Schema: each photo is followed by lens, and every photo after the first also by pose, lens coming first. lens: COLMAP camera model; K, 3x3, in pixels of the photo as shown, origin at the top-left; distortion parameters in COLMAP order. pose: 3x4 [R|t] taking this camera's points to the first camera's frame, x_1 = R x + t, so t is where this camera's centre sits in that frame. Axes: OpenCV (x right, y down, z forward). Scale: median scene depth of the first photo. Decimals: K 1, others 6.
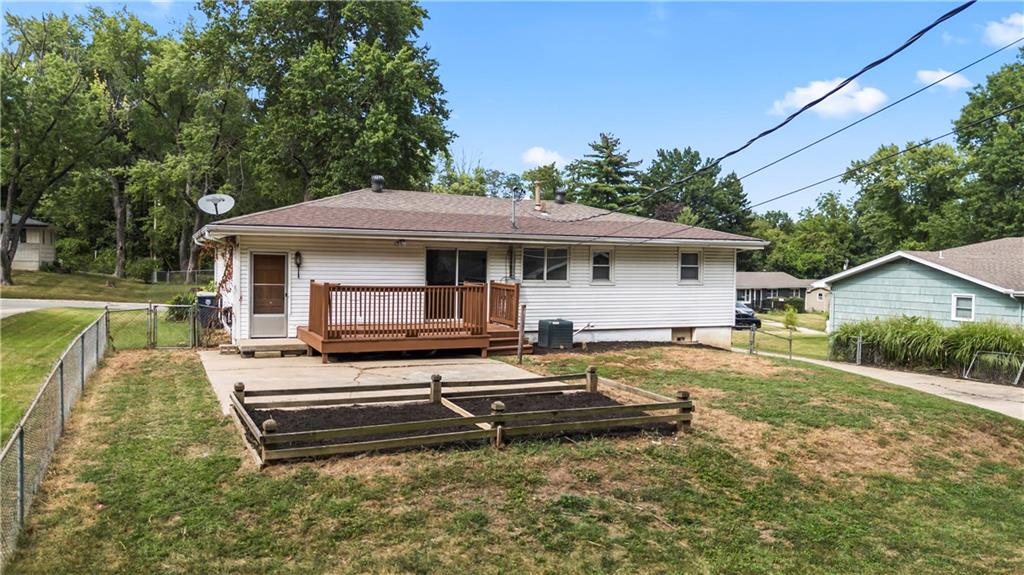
lens RADIAL K [[770.8, 0, 553.4], [0, 770.8, 297.1], [0, 0, 1]] dist [0.039958, -0.048002]
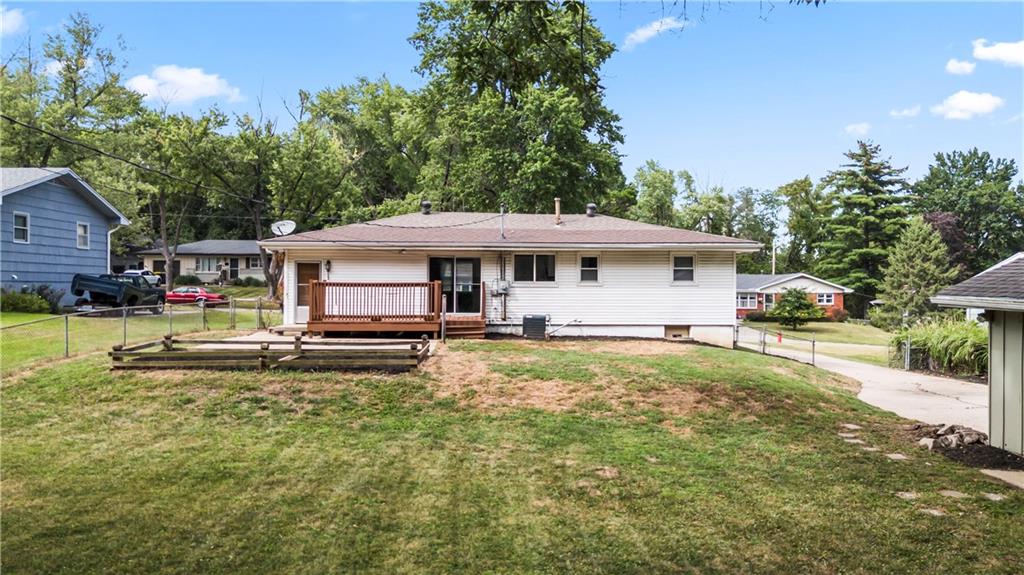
lens RADIAL K [[770.8, 0, 509.3], [0, 770.8, 293.2], [0, 0, 1]] dist [0.039958, -0.048002]
pose [[0.918562, -0.007682, -0.395201, 0.217350], [-0.006177, 0.999410, -0.033784, 0.018790], [0.395228, 0.033474, 0.917973, -0.049538]]
